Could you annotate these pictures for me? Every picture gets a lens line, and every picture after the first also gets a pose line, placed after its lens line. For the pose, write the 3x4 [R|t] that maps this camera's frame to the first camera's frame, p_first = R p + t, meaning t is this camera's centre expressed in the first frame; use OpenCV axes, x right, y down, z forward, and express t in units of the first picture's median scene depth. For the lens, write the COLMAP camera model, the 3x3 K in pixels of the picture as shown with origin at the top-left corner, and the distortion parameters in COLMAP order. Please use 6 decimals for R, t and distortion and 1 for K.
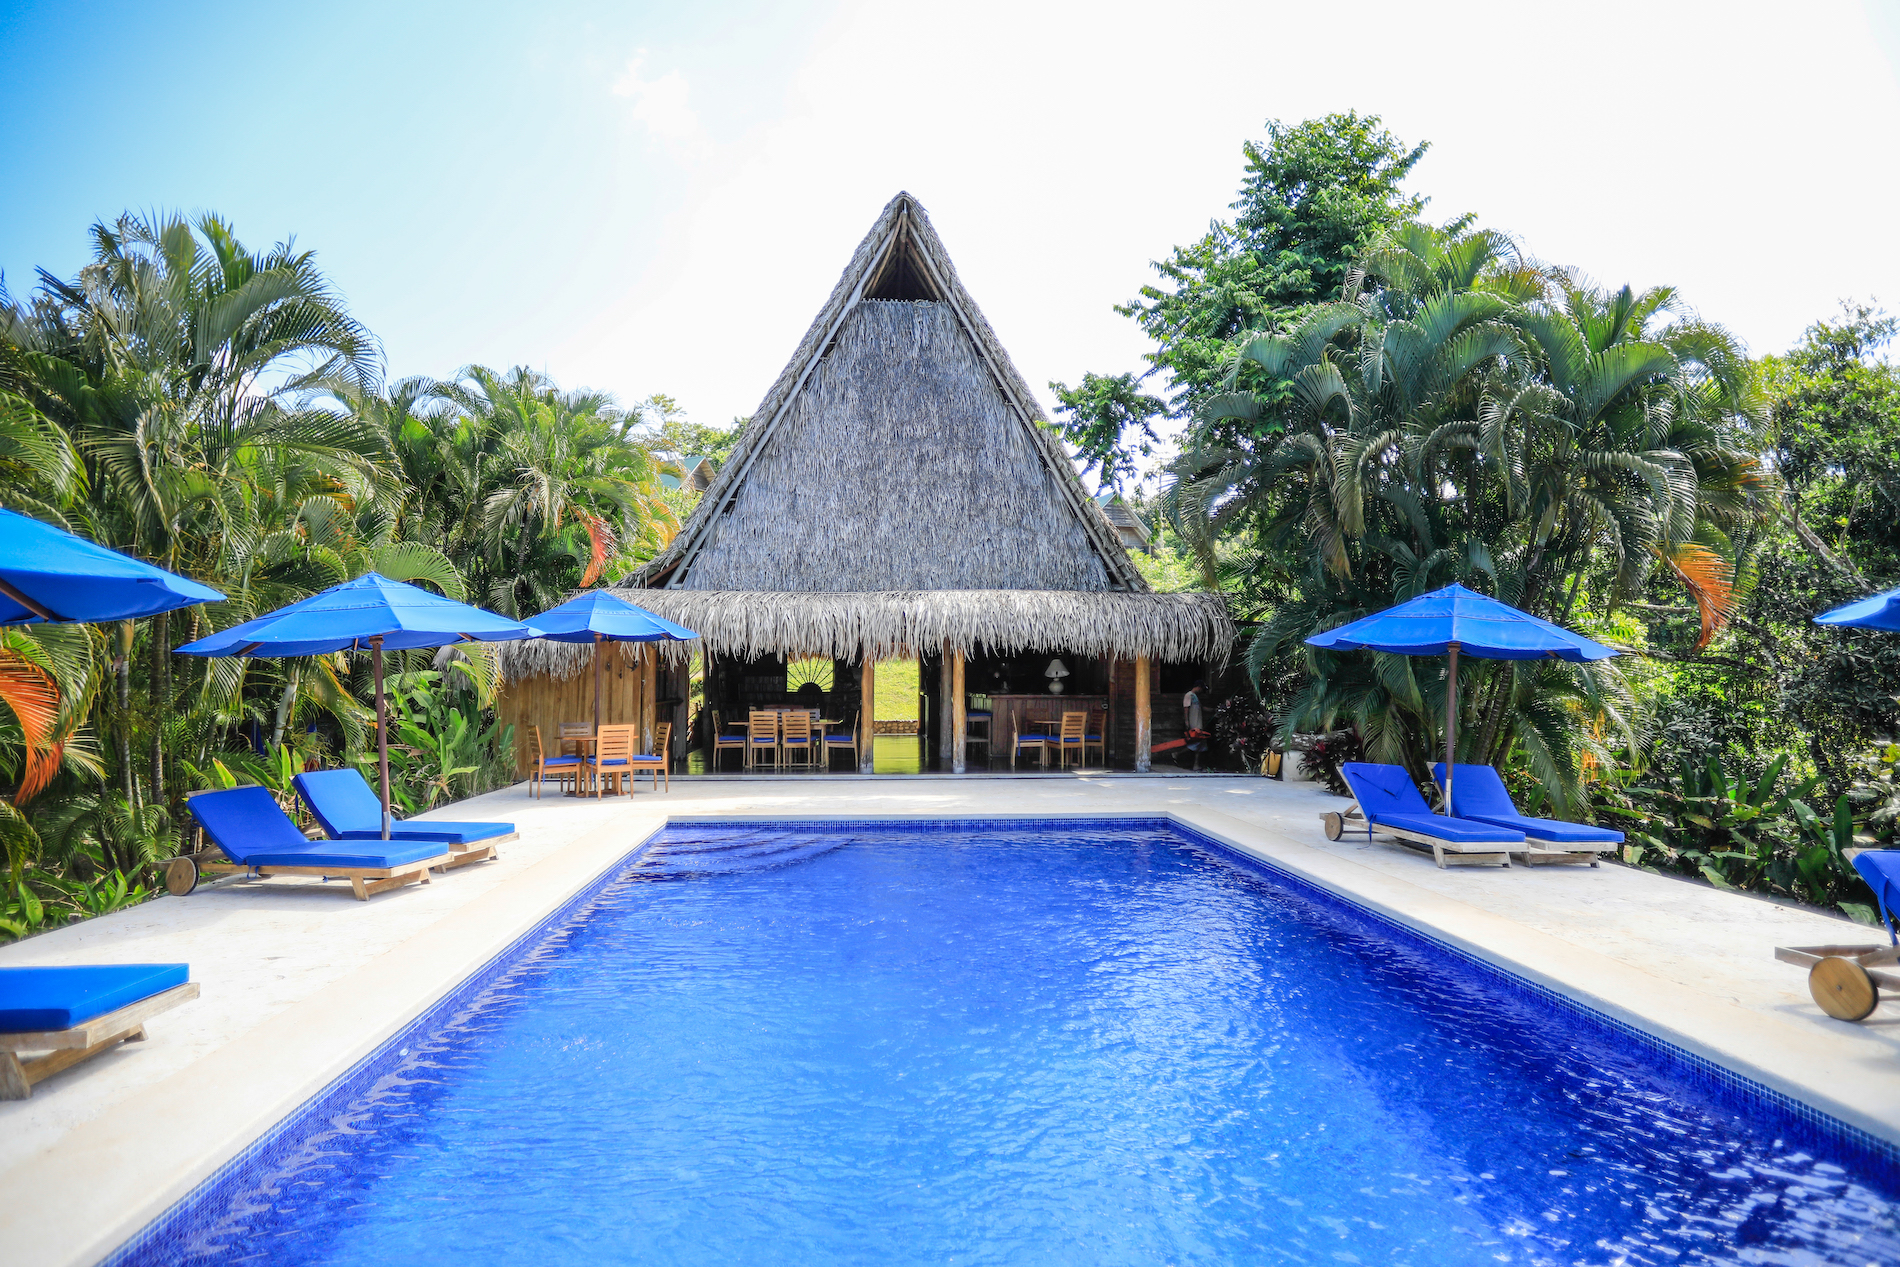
lens RADIAL K [[1080.0, 0, 950.0], [0, 1080.0, 633.5], [0, 0, 1]] dist [-0.068655, 0.050901]
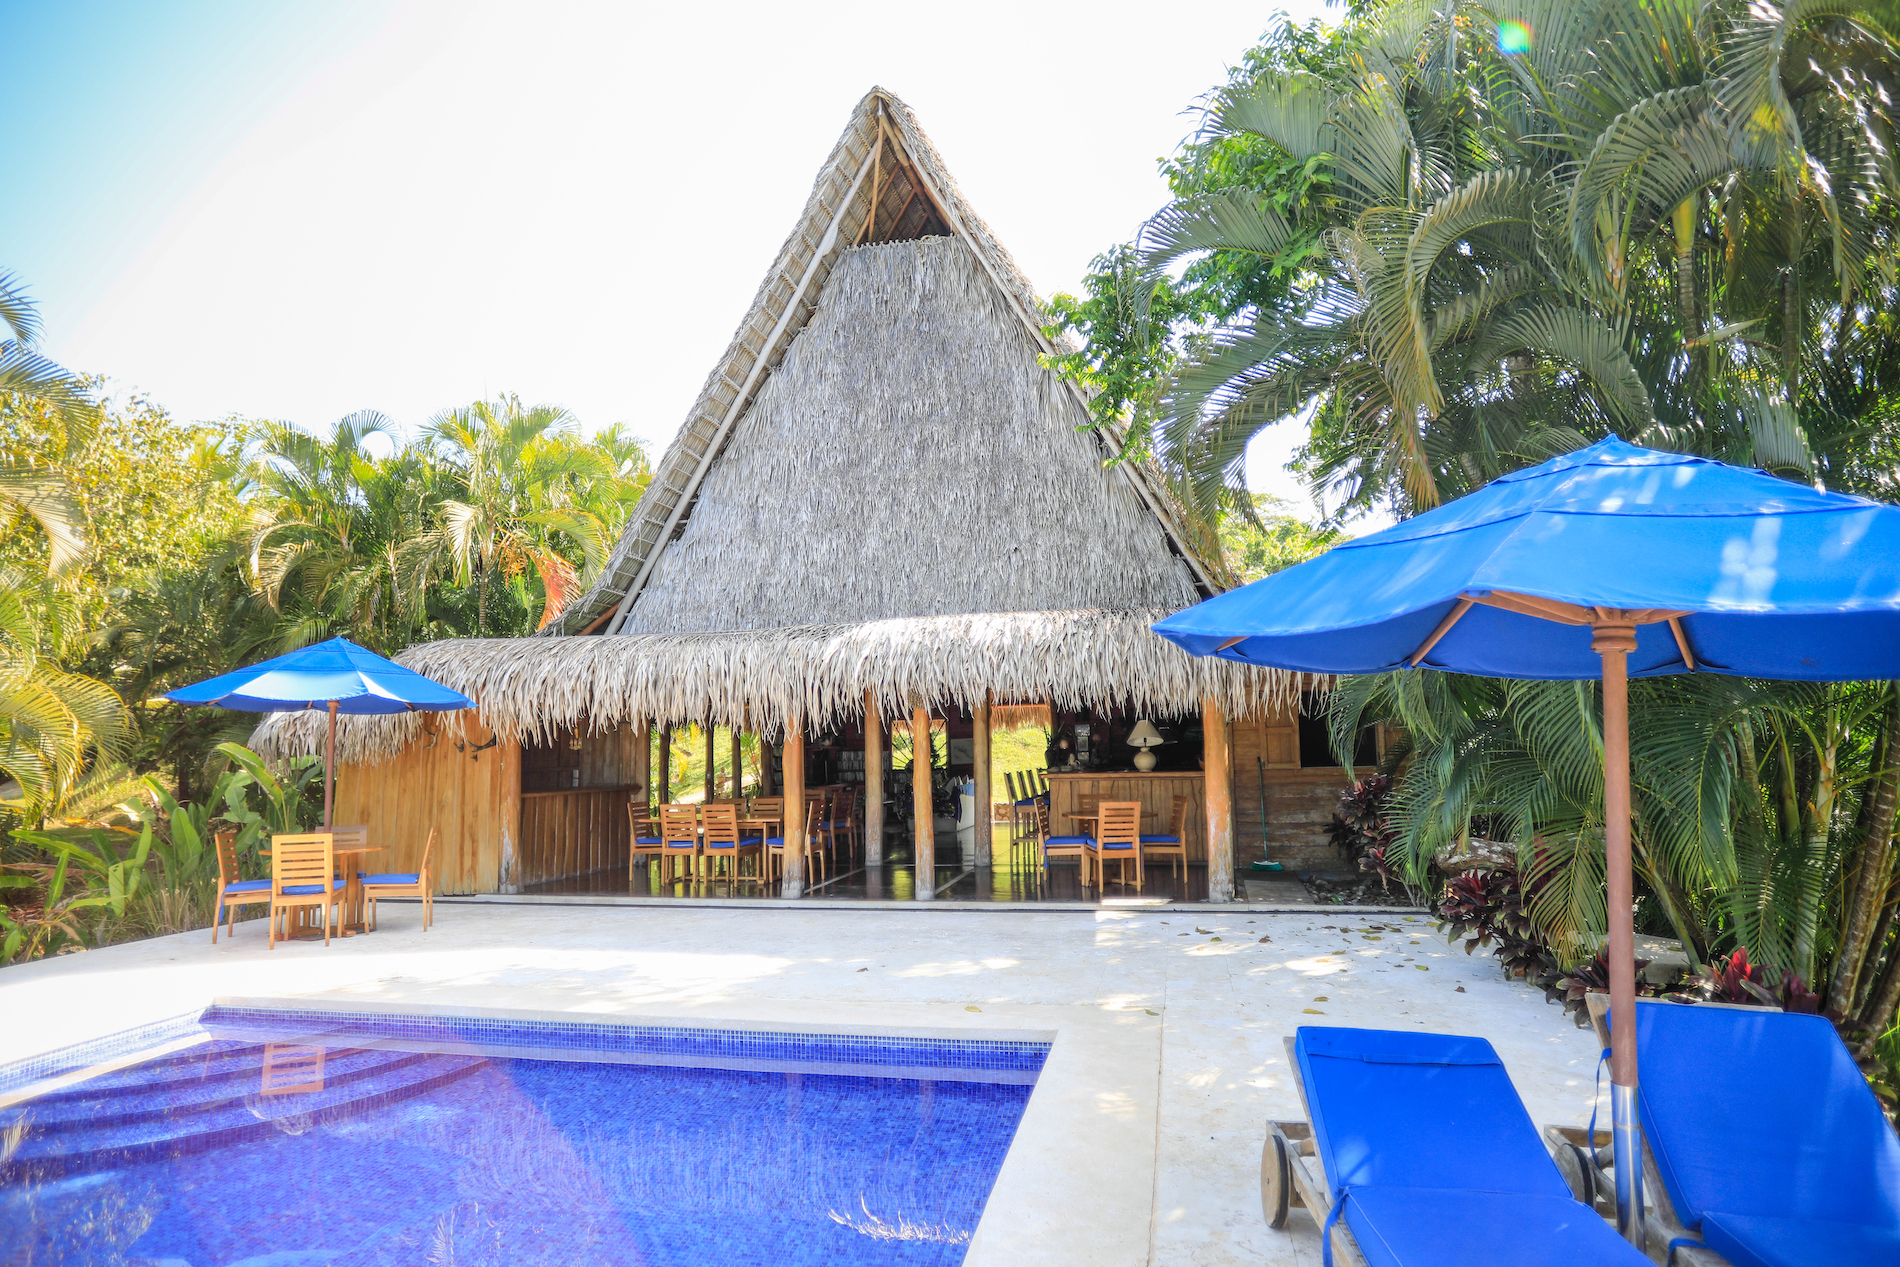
lens RADIAL K [[1080.0, 0, 950.0], [0, 1080.0, 633.5], [0, 0, 1]] dist [-0.068655, 0.050901]
pose [[0.958985, -0.051492, -0.278740, 0.185470], [0.033192, 0.996996, -0.069982, 0.013896], [0.281506, 0.057860, 0.957813, 0.329441]]
